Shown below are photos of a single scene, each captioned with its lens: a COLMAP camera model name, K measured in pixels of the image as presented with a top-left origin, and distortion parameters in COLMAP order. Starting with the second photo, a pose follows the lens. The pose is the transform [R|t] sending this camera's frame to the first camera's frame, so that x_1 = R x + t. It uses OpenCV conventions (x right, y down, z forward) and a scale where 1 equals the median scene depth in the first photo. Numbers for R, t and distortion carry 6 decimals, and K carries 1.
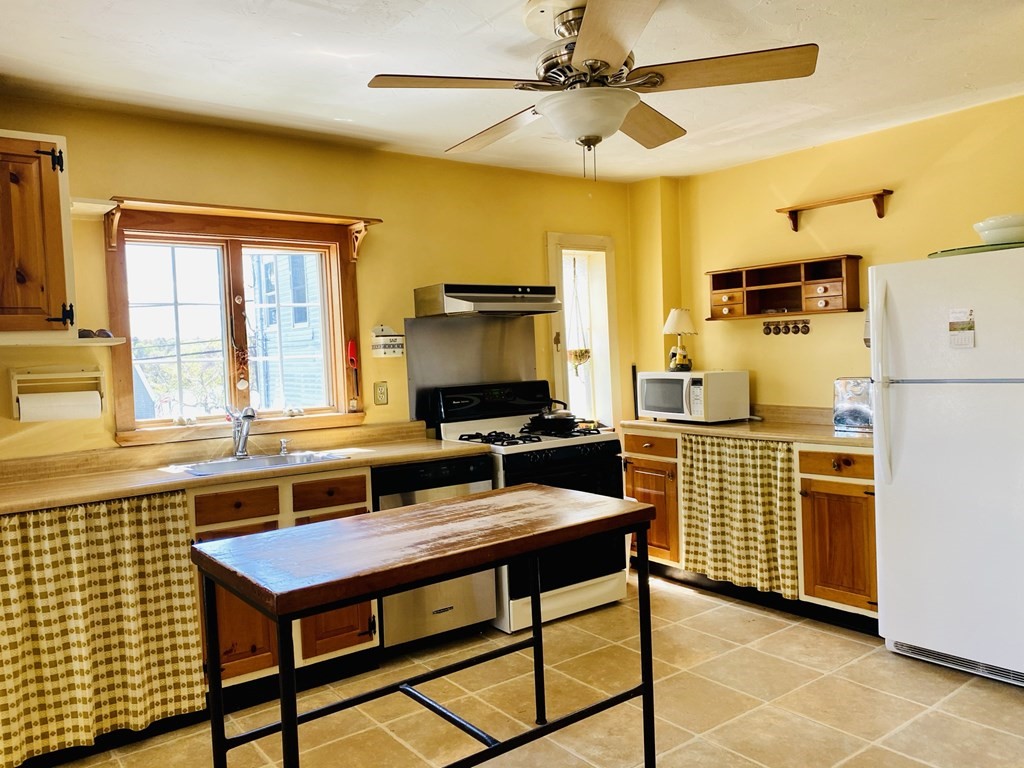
lens RADIAL K [[780.5, 0, 504.8], [0, 780.5, 382.9], [0, 0, 1]] dist [0.022558, -0.038112]
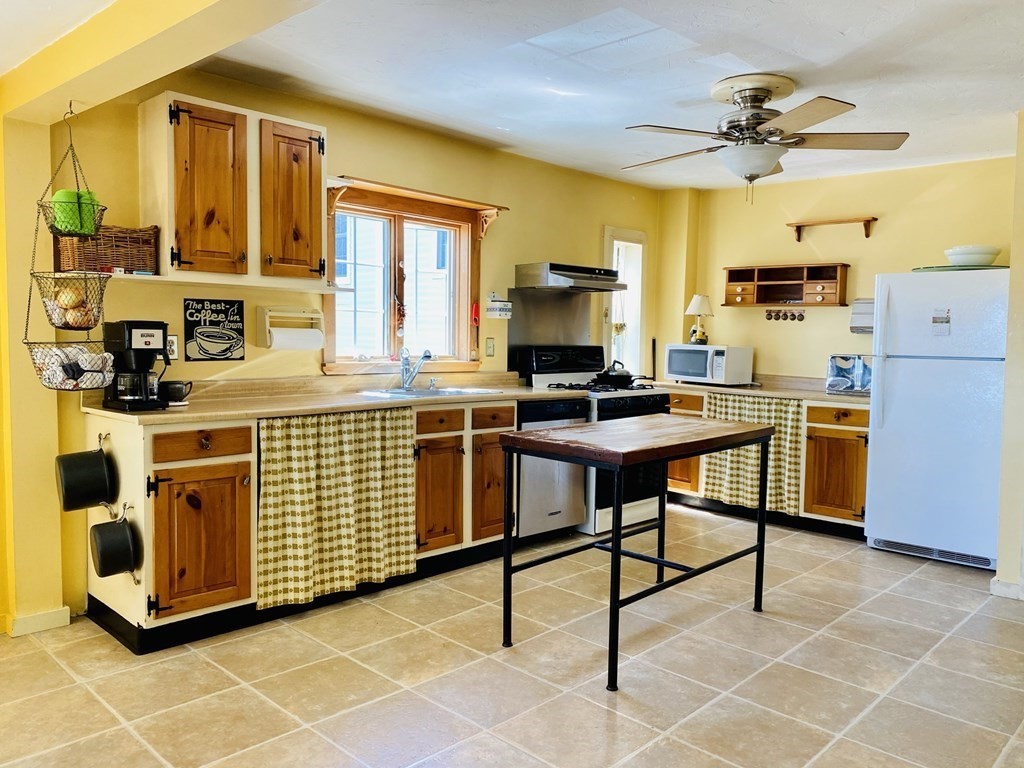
lens RADIAL K [[775.6, 0, 512.0], [0, 775.6, 384.0], [0, 0, 1]] dist [0.060141, -0.142923]
pose [[0.985465, 0.049818, 0.162411, -0.344360], [-0.054493, 0.998215, 0.024455, 0.042786], [-0.160902, -0.032950, 0.986420, -0.245121]]
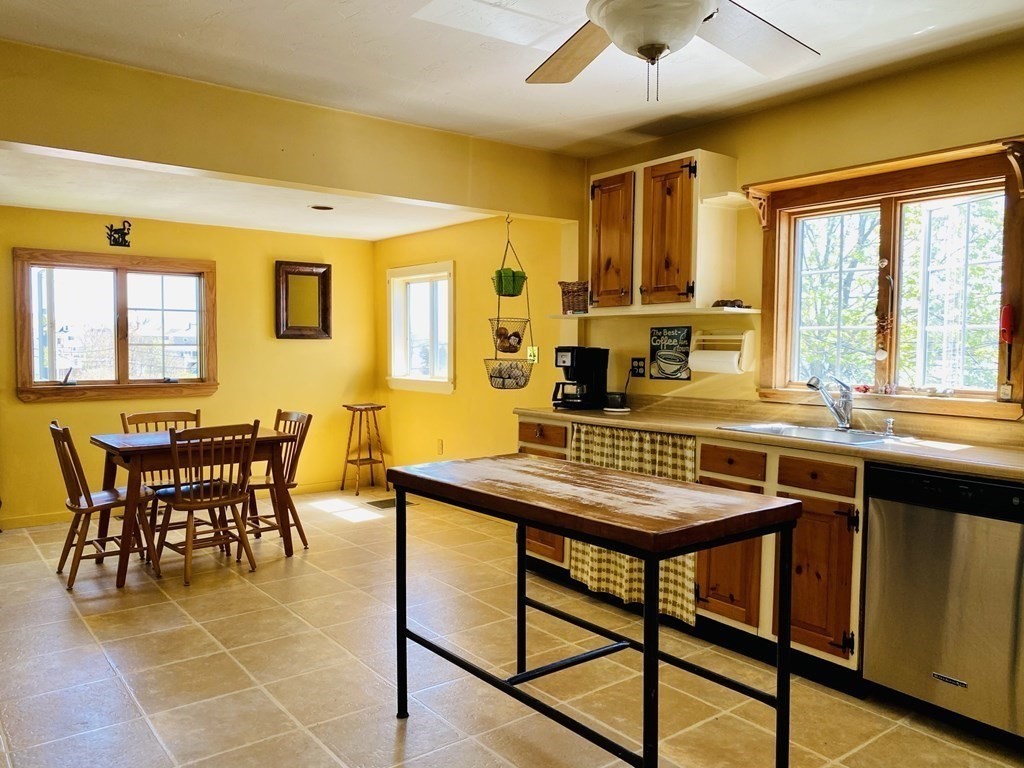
lens RADIAL K [[775.6, 0, 512.0], [0, 775.6, 384.0], [0, 0, 1]] dist [0.060141, -0.142923]
pose [[0.013481, 0.089201, -0.995922, 0.562394], [-0.044642, 0.995073, 0.088520, -0.025159], [0.998912, 0.043267, 0.017397, 0.529276]]
